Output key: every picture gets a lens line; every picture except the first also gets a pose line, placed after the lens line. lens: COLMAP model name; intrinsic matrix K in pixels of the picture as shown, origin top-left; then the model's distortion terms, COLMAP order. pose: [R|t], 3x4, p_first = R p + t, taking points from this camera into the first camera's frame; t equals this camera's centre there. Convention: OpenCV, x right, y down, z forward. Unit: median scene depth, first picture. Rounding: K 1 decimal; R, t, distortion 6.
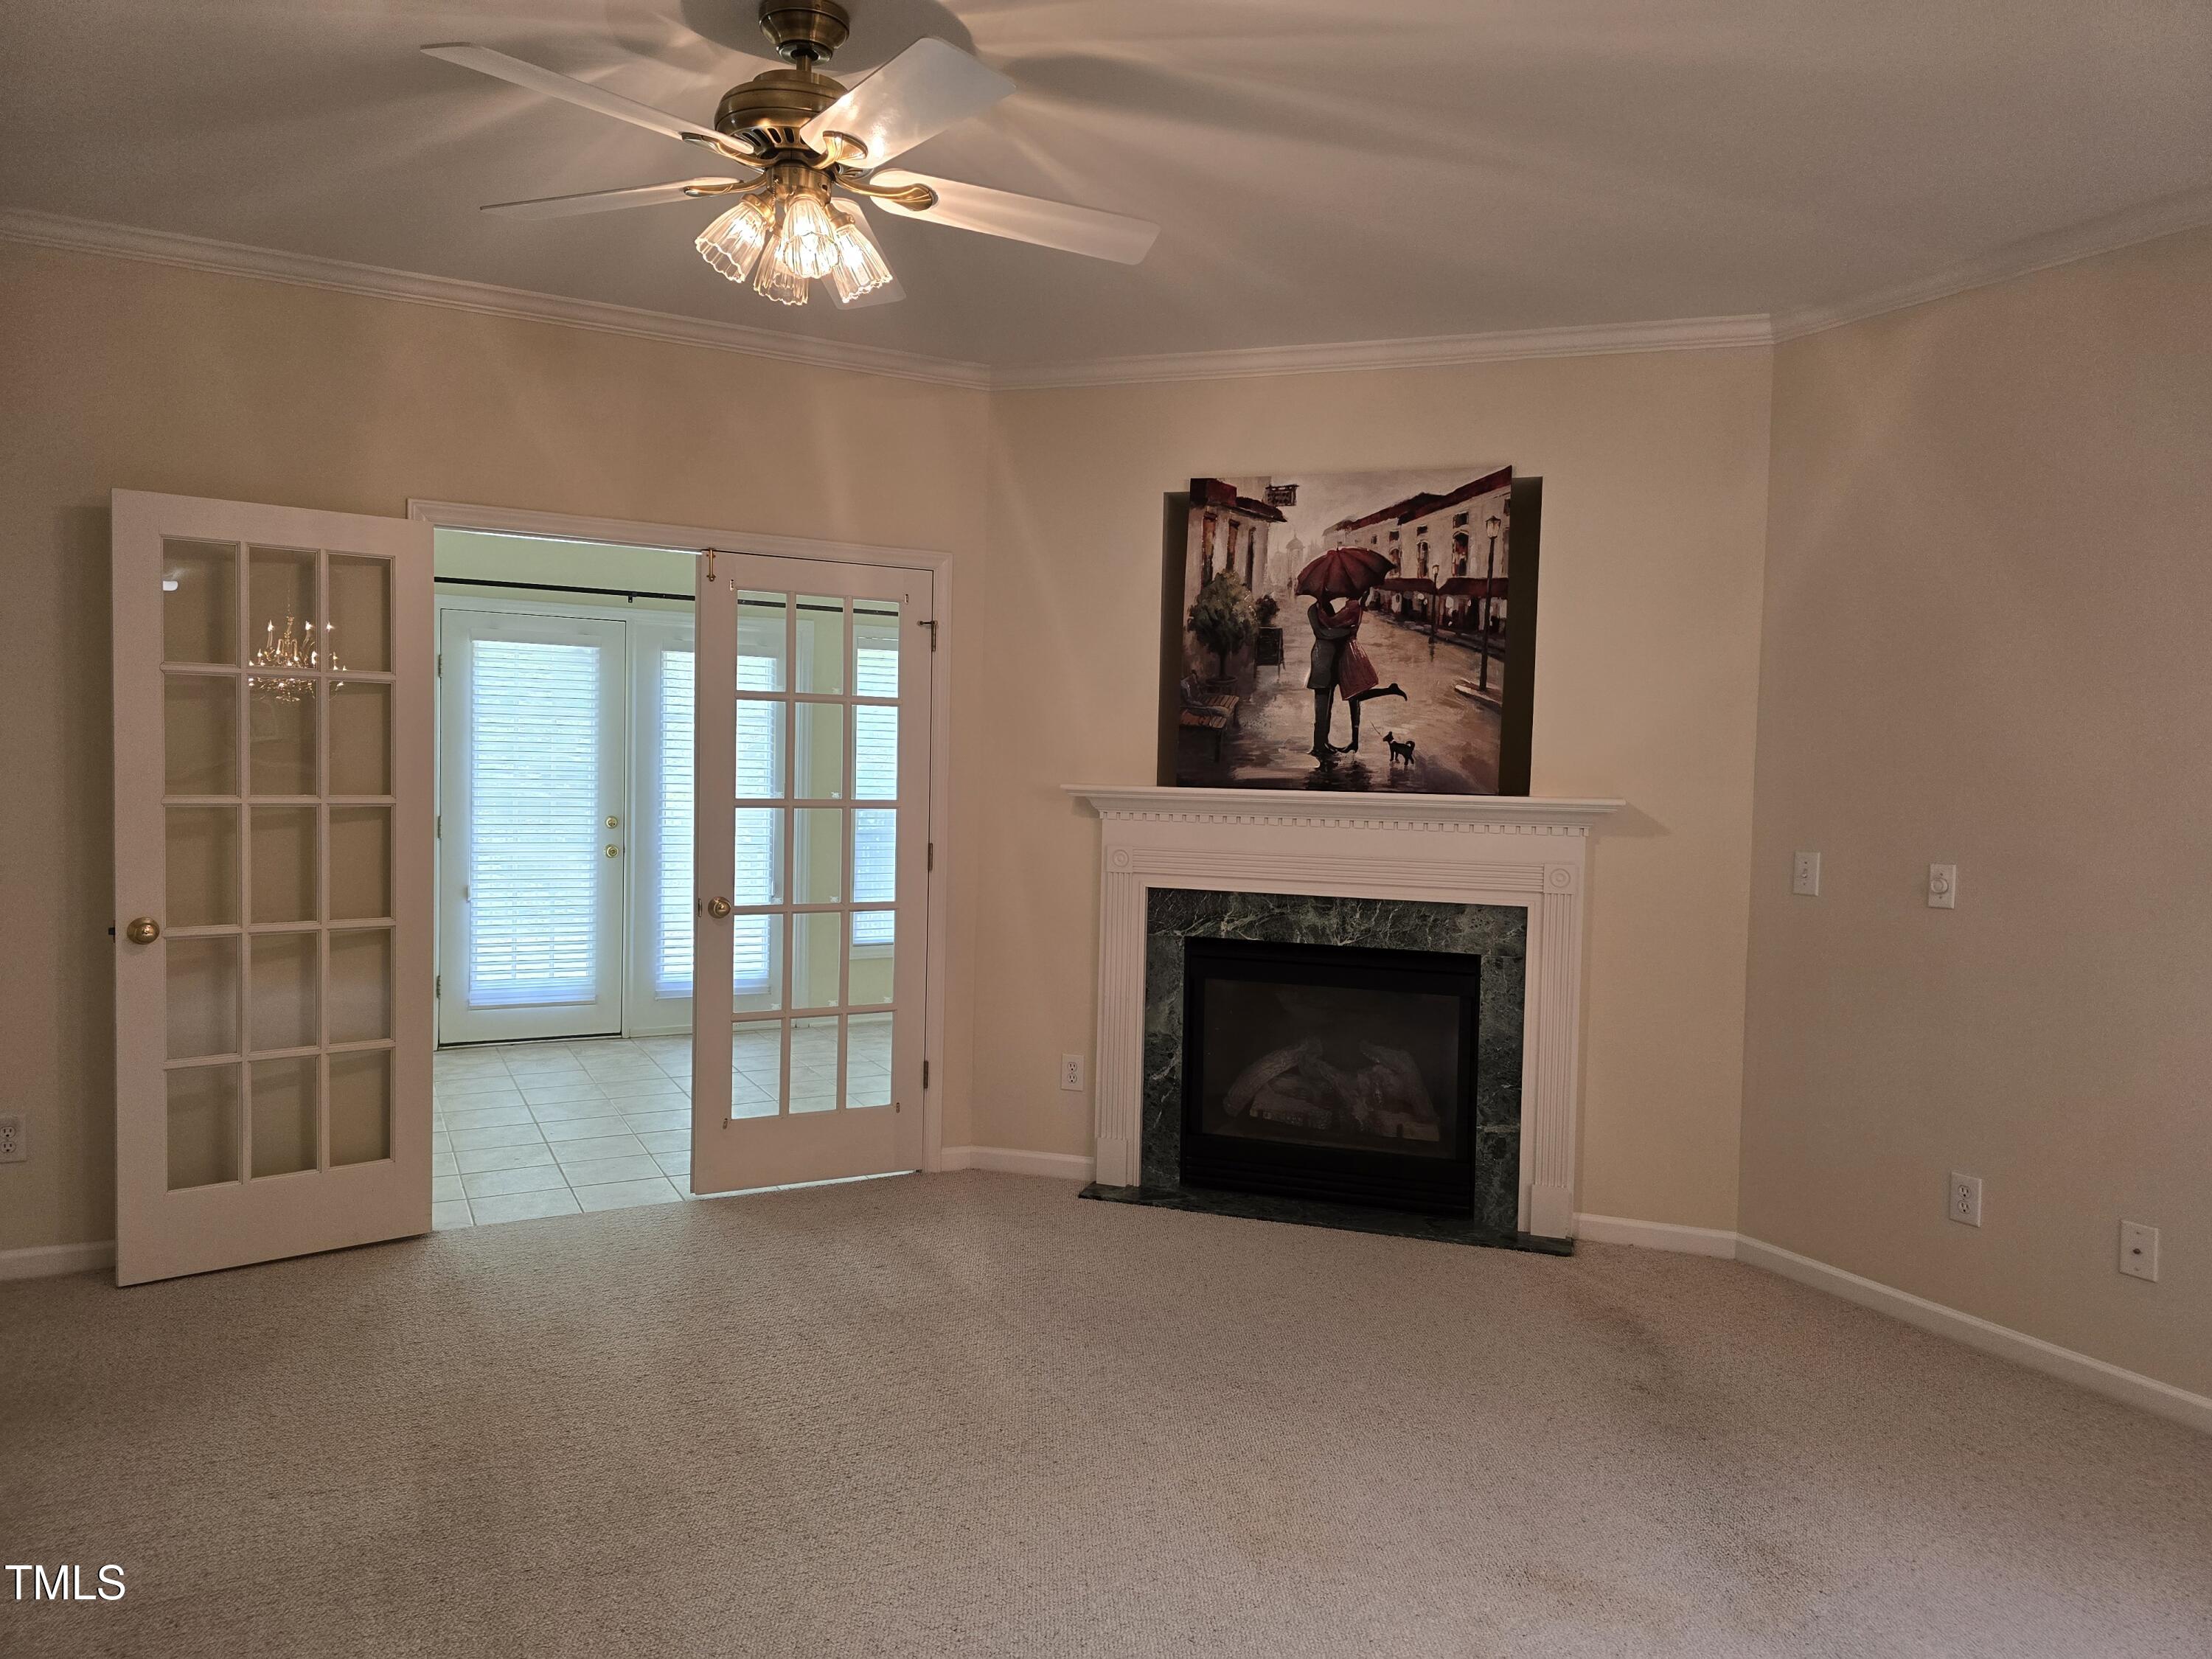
lens RADIAL K [[1492.0, 0, 1098.5], [0, 1492.0, 808.0], [0, 0, 1]] dist [0.085363, -0.094643]
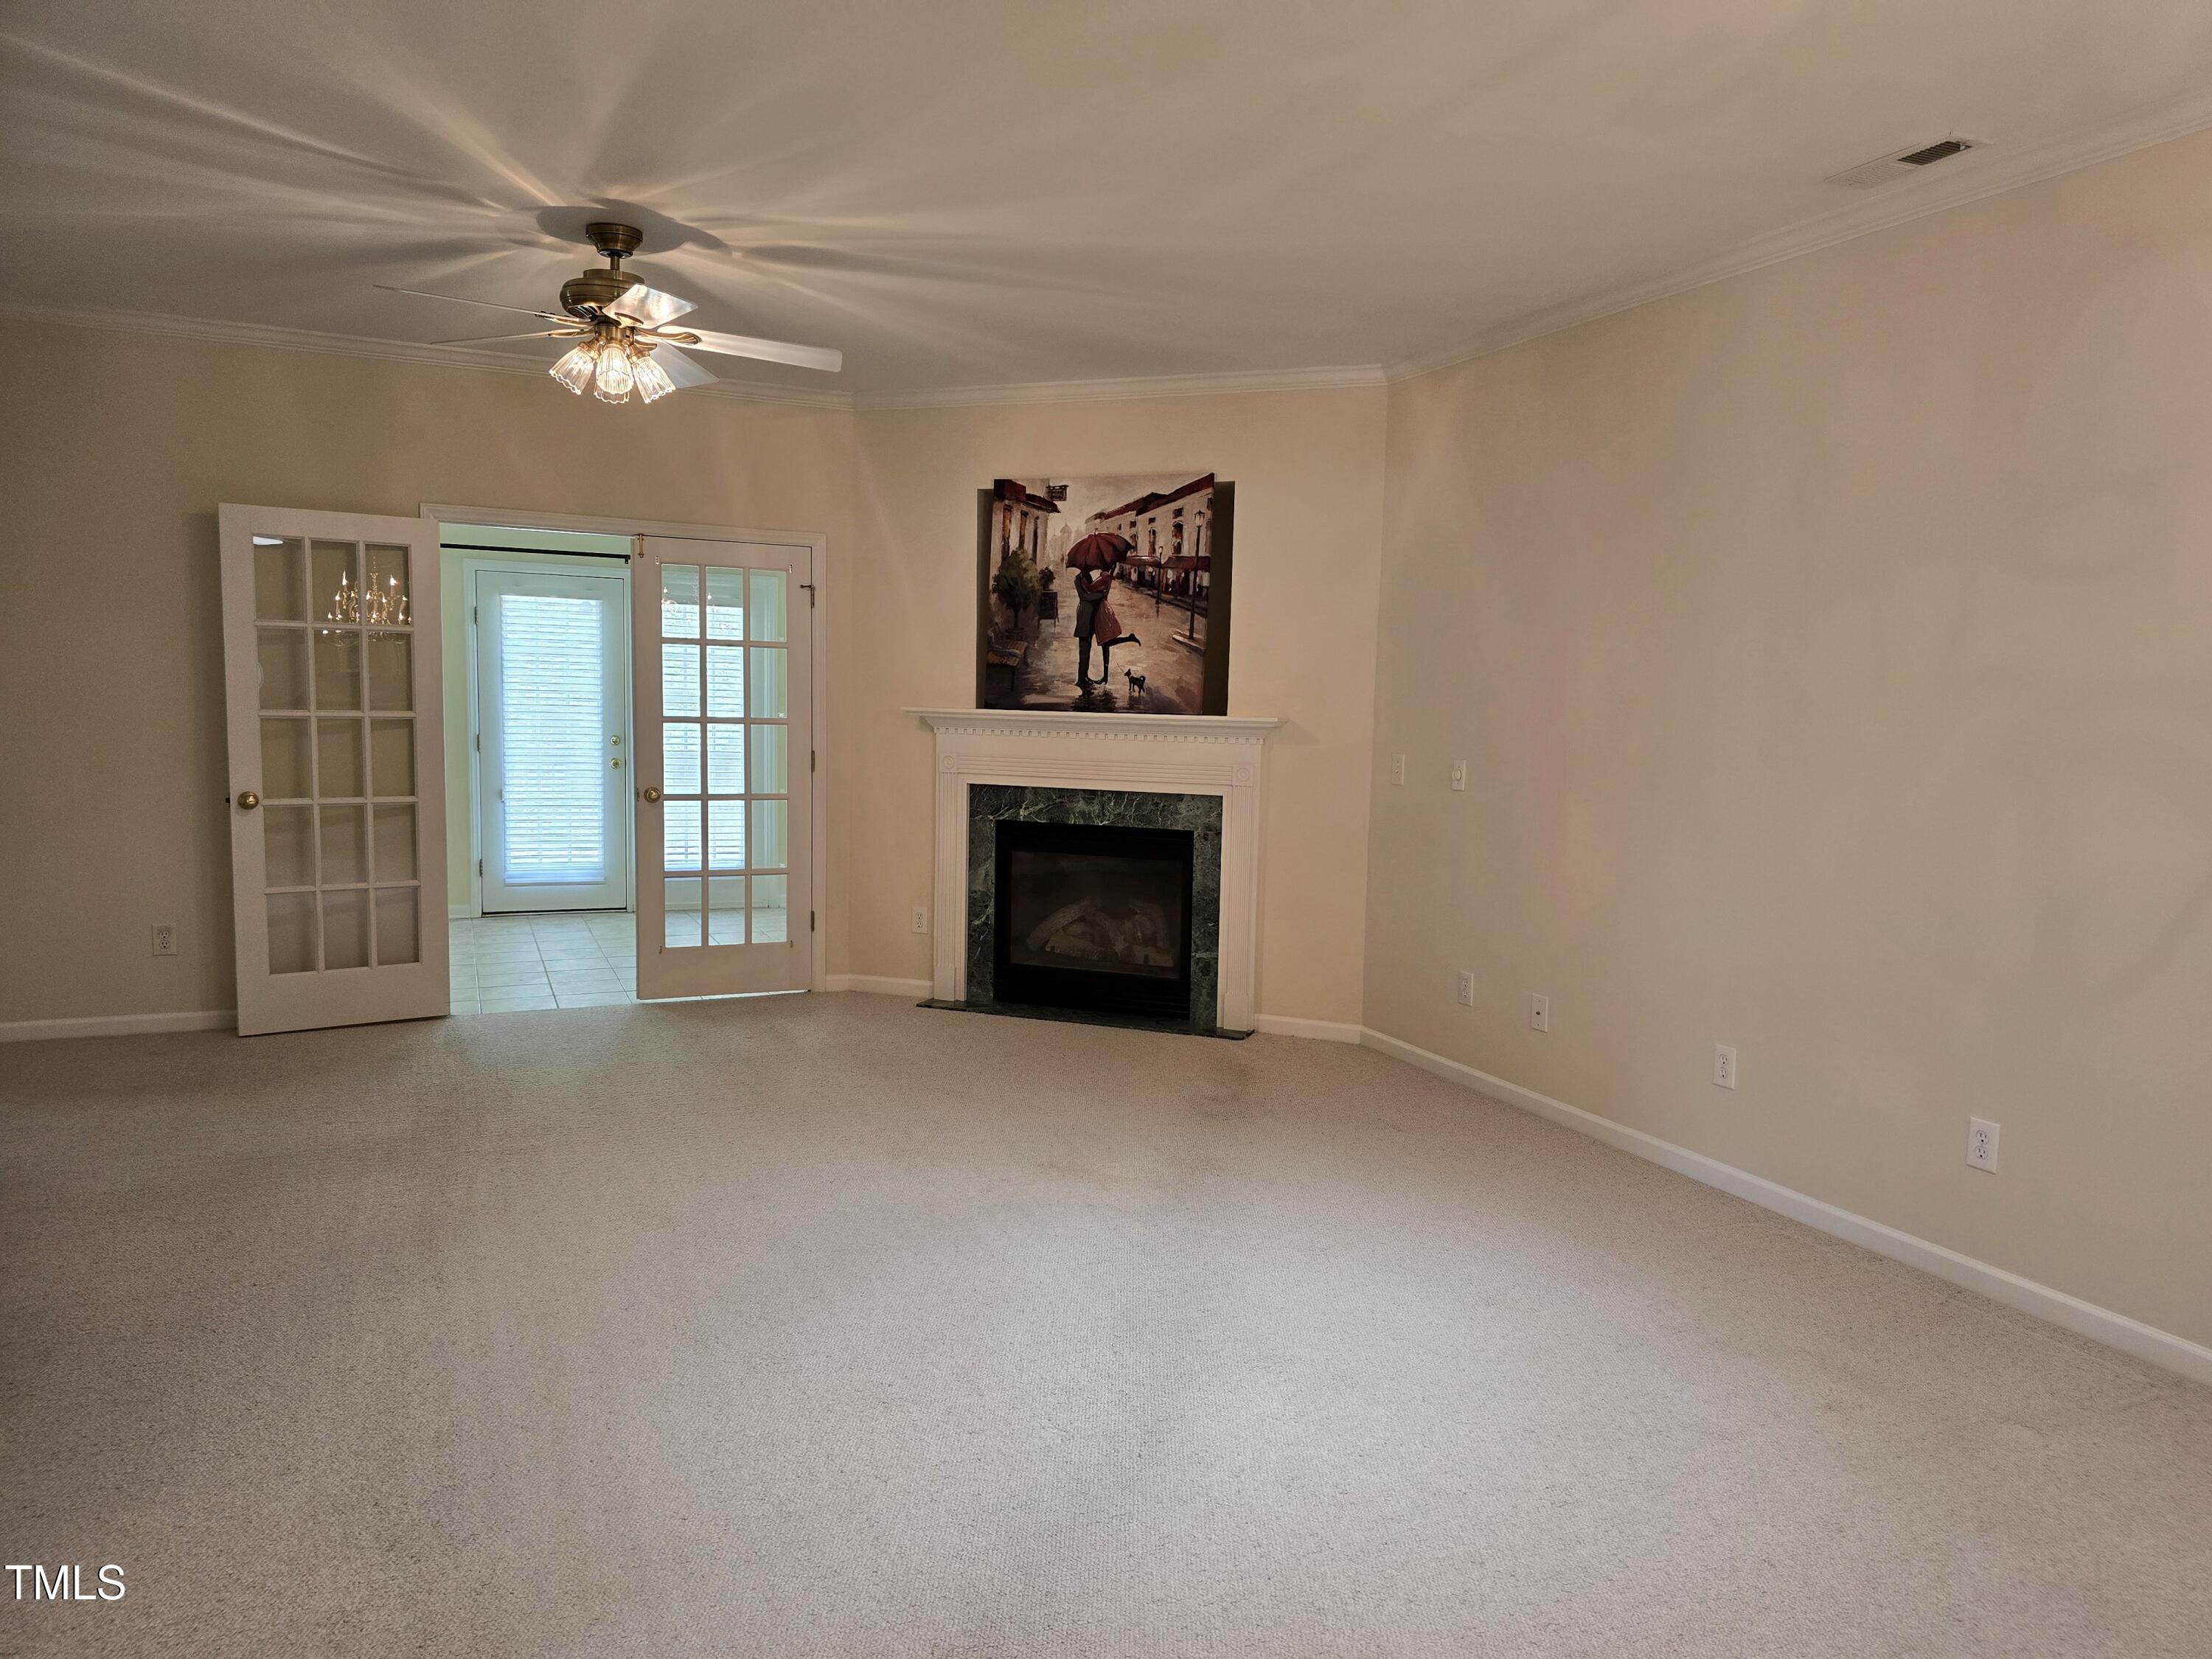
lens RADIAL K [[1475.3, 0, 1106.0], [0, 1475.3, 829.5], [0, 0, 1]] dist [0.093401, -0.129353]
pose [[0.998791, 0.005593, -0.048841, 0.240170], [-0.002756, 0.998316, 0.057951, 0.017943], [0.049082, -0.057746, 0.997124, -0.361198]]
